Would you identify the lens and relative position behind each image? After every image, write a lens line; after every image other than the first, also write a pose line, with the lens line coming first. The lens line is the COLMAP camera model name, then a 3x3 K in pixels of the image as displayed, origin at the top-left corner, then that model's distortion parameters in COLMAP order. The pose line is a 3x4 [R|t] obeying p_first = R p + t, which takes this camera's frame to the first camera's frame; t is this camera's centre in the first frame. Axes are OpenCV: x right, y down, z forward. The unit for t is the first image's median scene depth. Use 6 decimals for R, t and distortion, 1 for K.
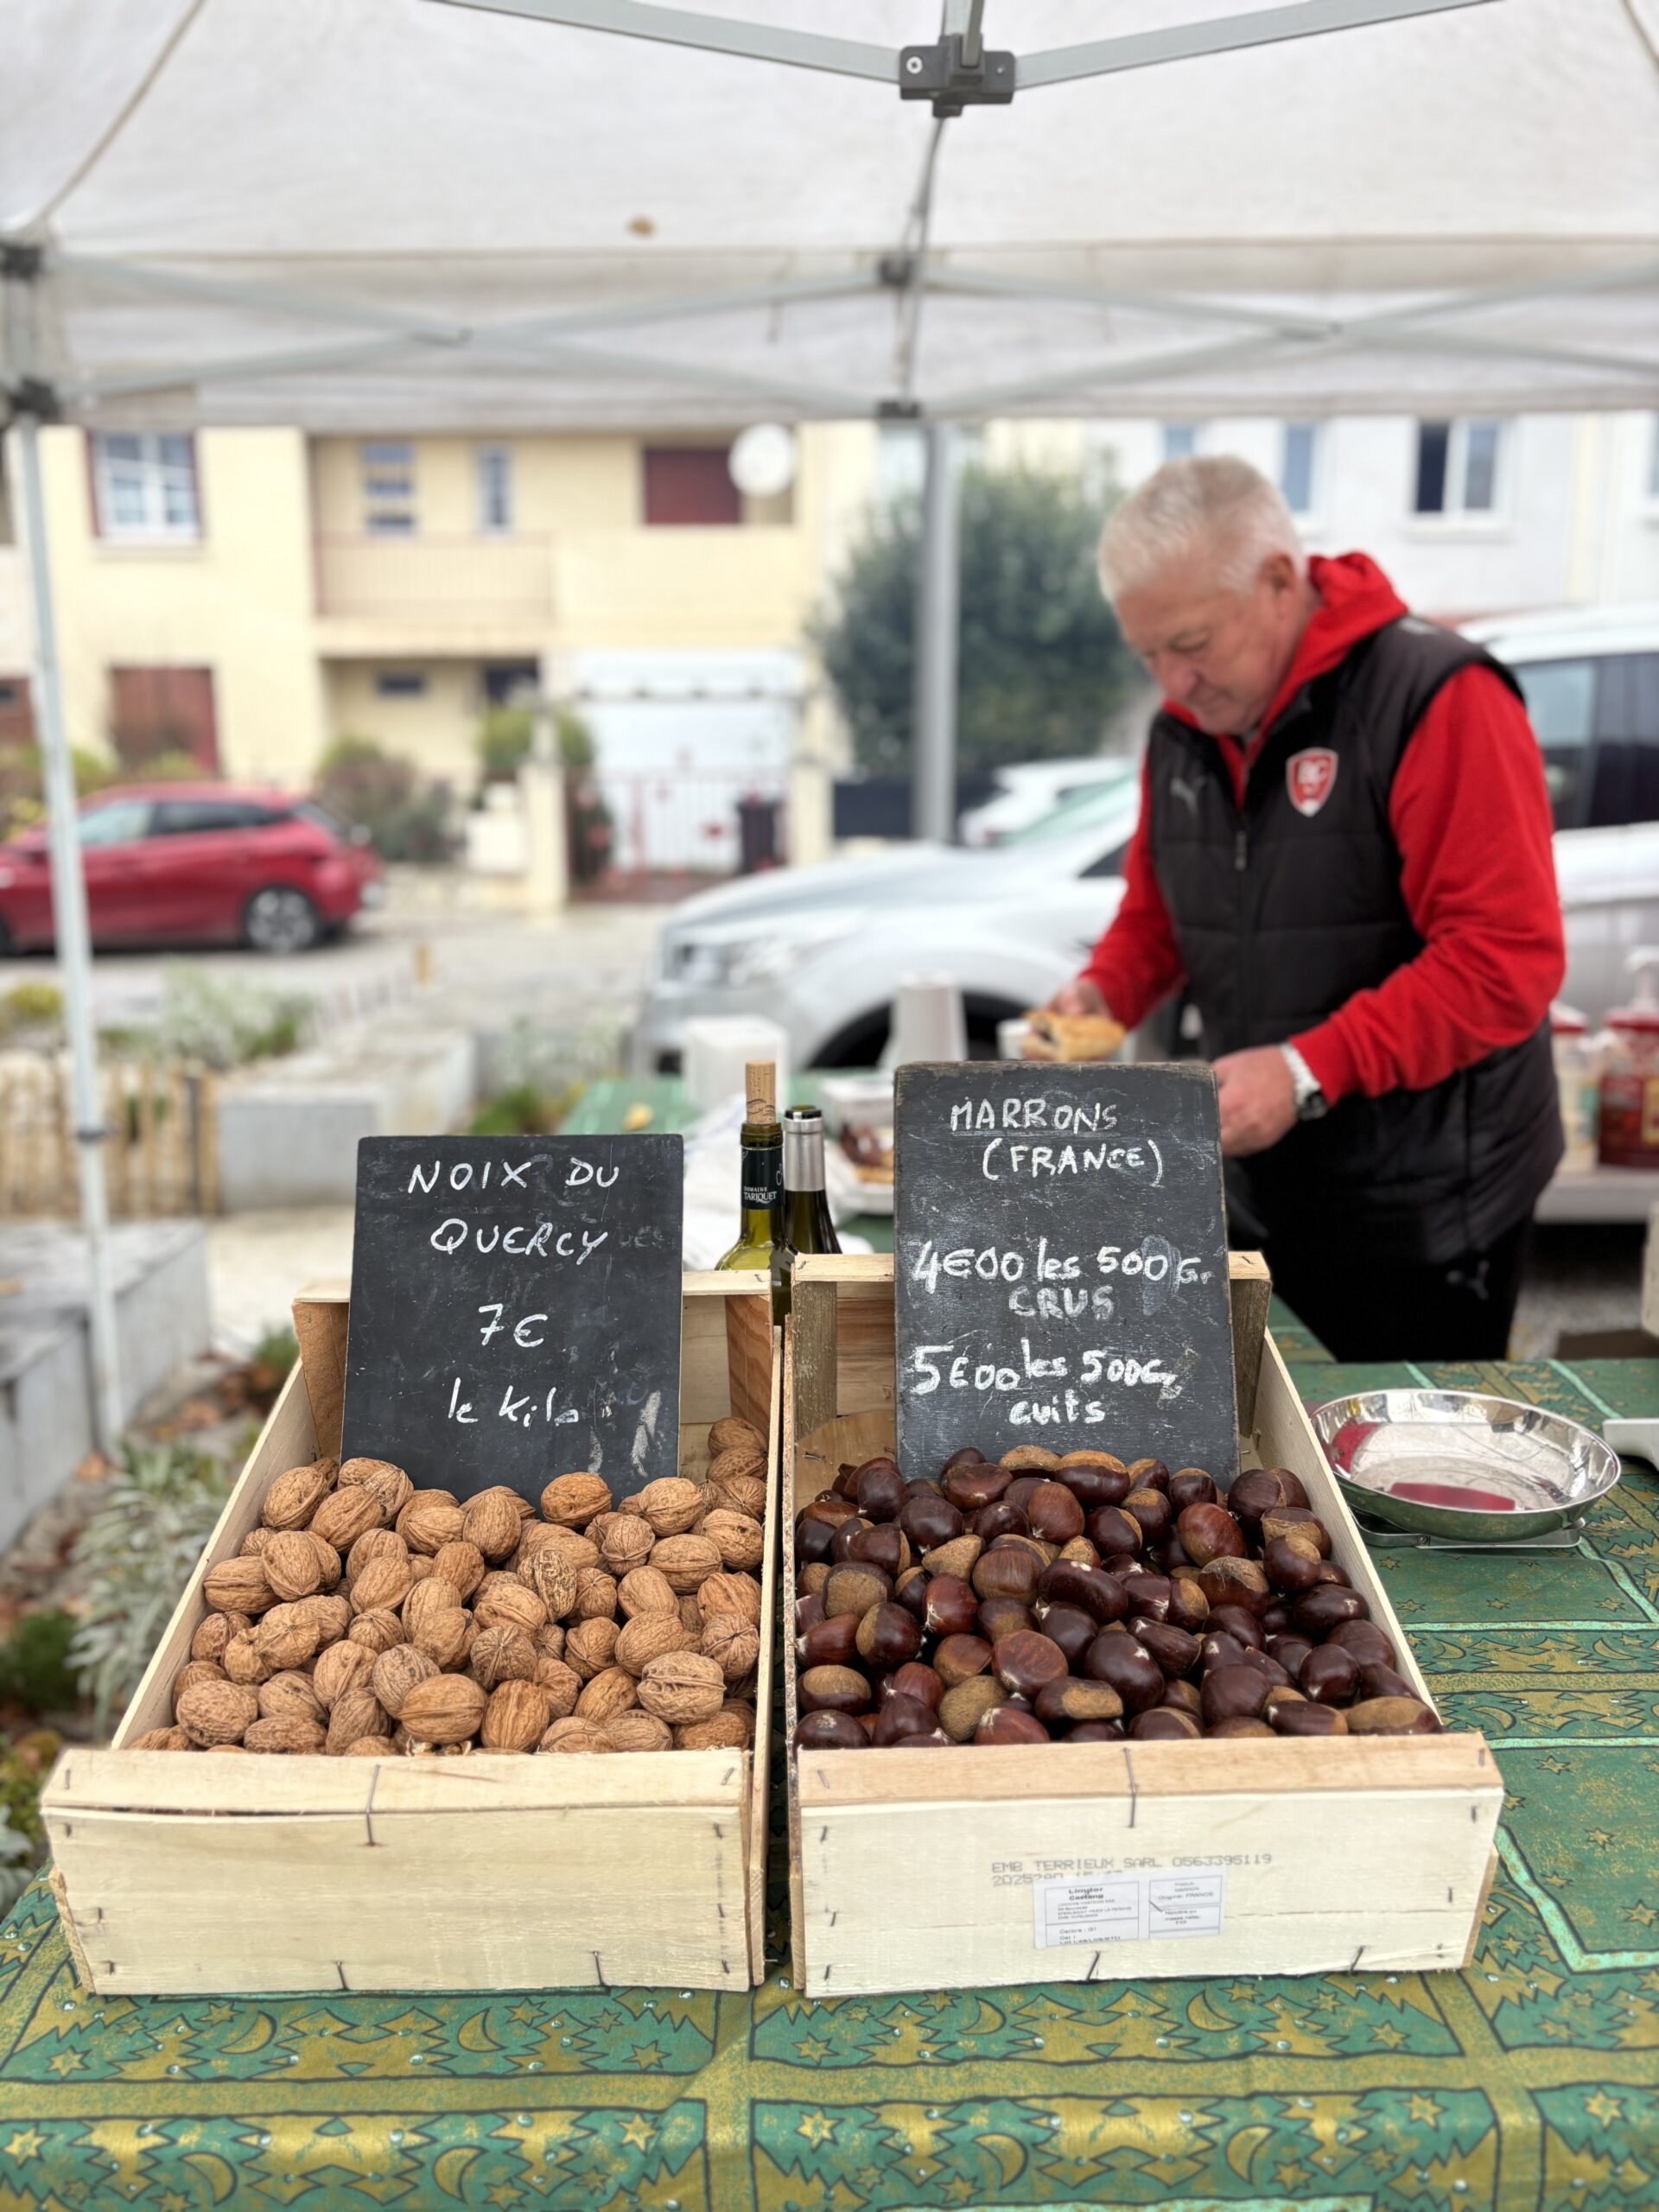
lens RADIAL K [[1660.2, 0, 831.6], [0, 1660.2, 1100.4], [0, 0, 1]] dist [0.096765, -0.006622]
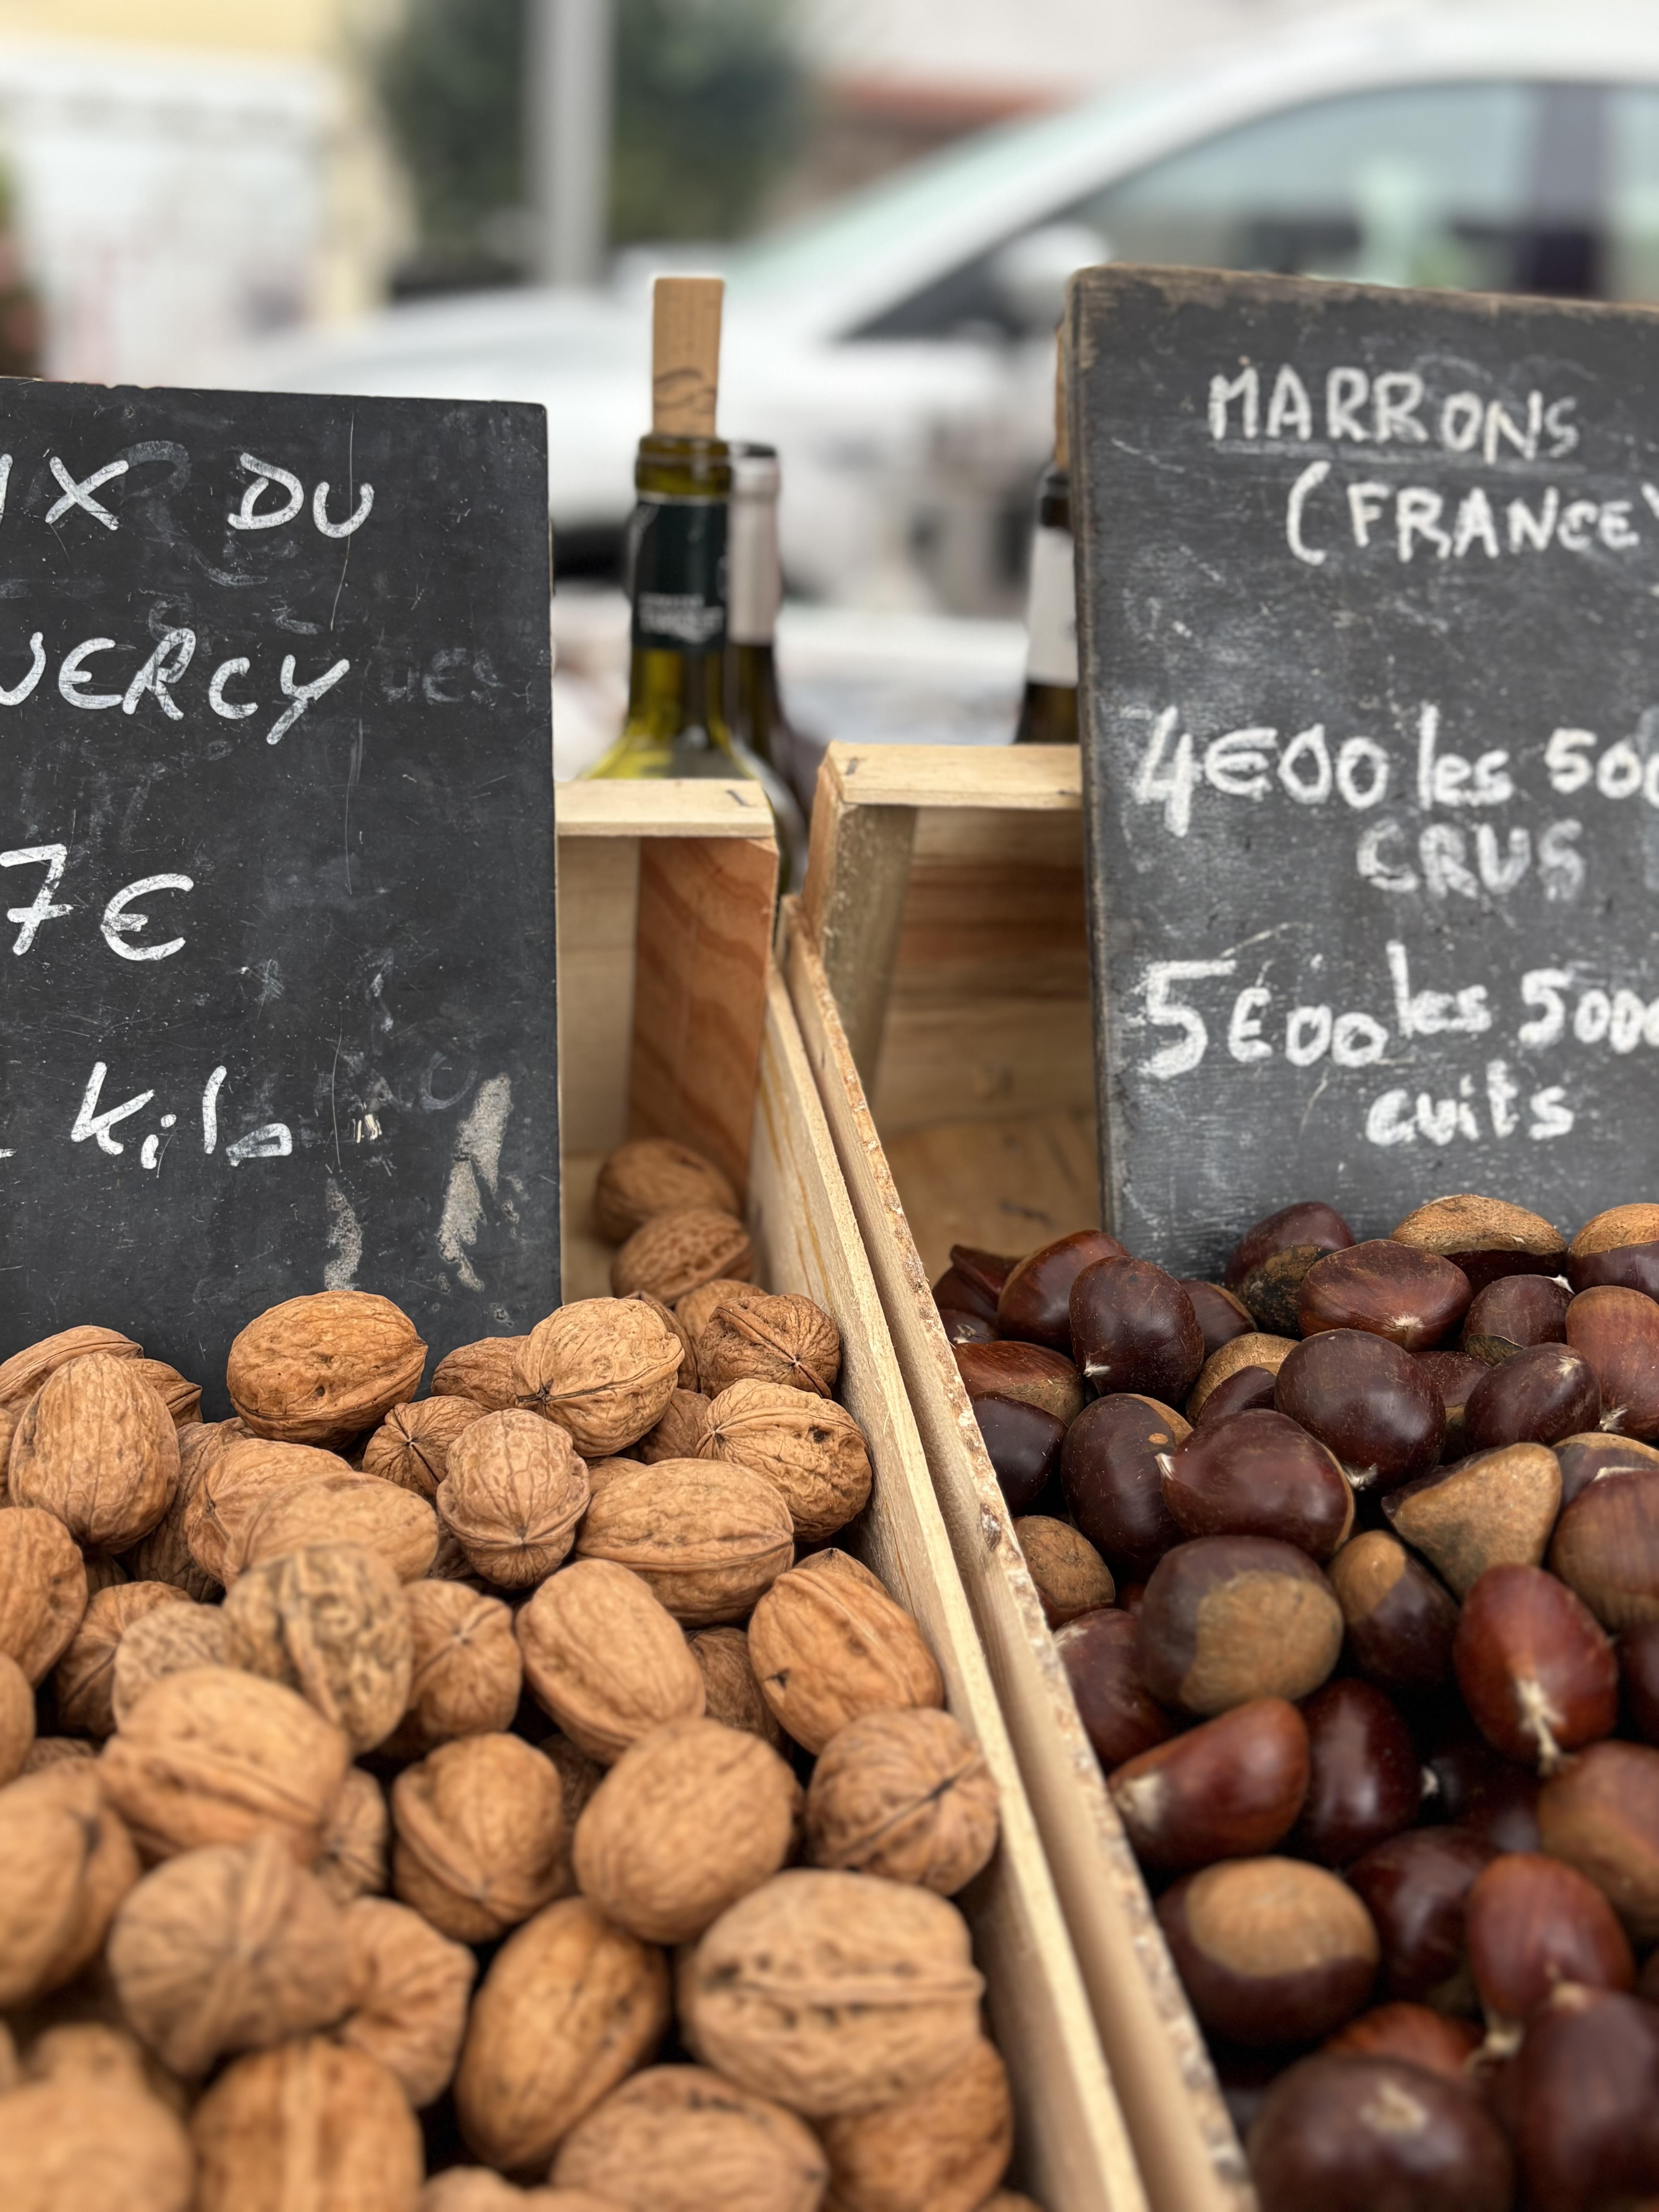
lens RADIAL K [[2066.4, 0, 829.2], [0, 2066.4, 1106.8], [0, 0, 1]] dist [0.036100, 0.000000]
pose [[0.975844, -0.011110, 0.218185, -0.135460], [-0.026339, 0.985438, 0.167984, 0.099180], [-0.216874, -0.169673, 0.961341, 0.521269]]
